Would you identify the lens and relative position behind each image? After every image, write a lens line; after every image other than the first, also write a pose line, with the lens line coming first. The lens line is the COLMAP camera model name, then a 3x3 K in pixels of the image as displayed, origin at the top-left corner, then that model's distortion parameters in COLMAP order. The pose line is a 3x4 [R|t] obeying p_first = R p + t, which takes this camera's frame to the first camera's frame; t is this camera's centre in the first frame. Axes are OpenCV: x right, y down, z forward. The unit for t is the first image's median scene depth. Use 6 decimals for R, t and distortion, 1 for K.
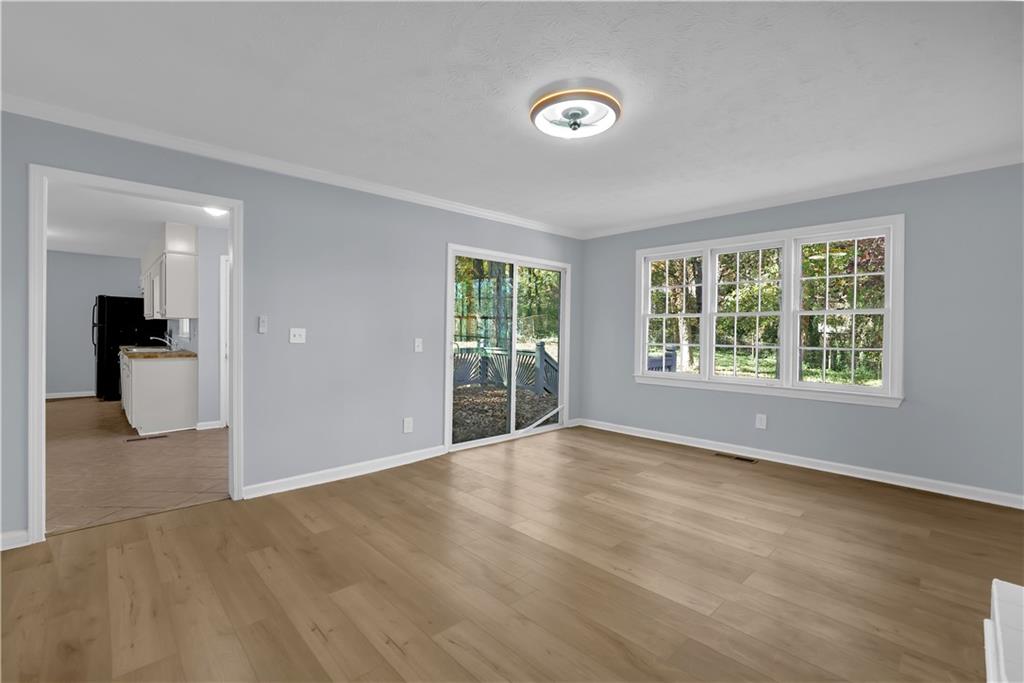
lens RADIAL K [[444.3, 0, 512.2], [0, 444.3, 335.3], [0, 0, 1]] dist [-0.036153, 0.007134]
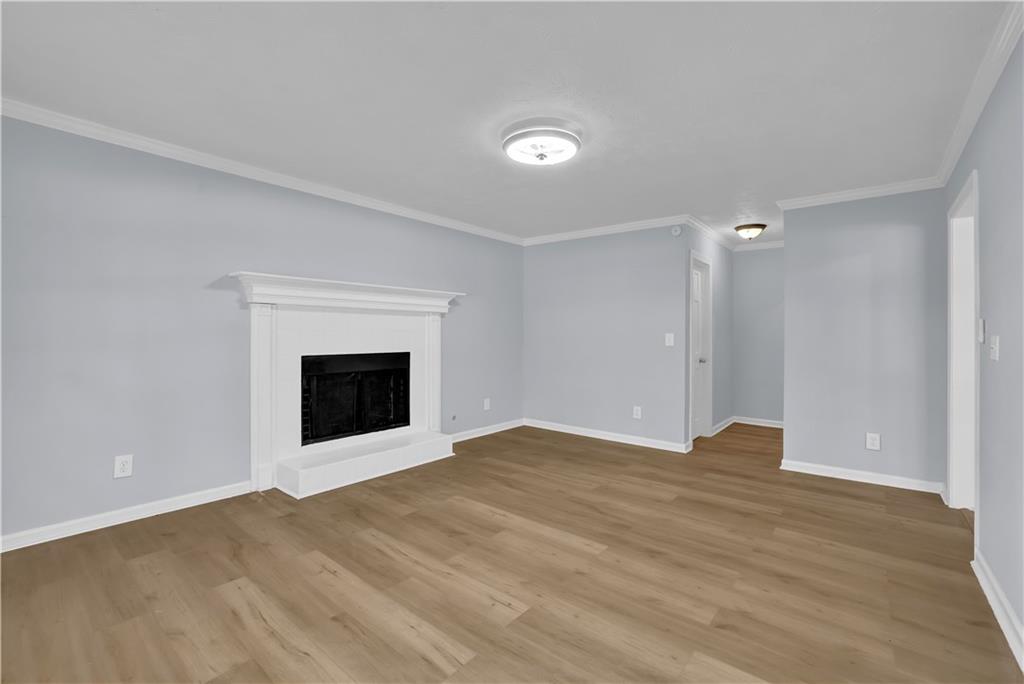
lens RADIAL K [[444.3, 0, 512.9], [0, 444.3, 338.0], [0, 0, 1]] dist [-0.036153, 0.007134]
pose [[-0.991299, -0.016029, -0.130652, 0.344679], [-0.017945, 0.999748, 0.013506, -0.012663], [0.130403, 0.015733, -0.991336, 2.032699]]
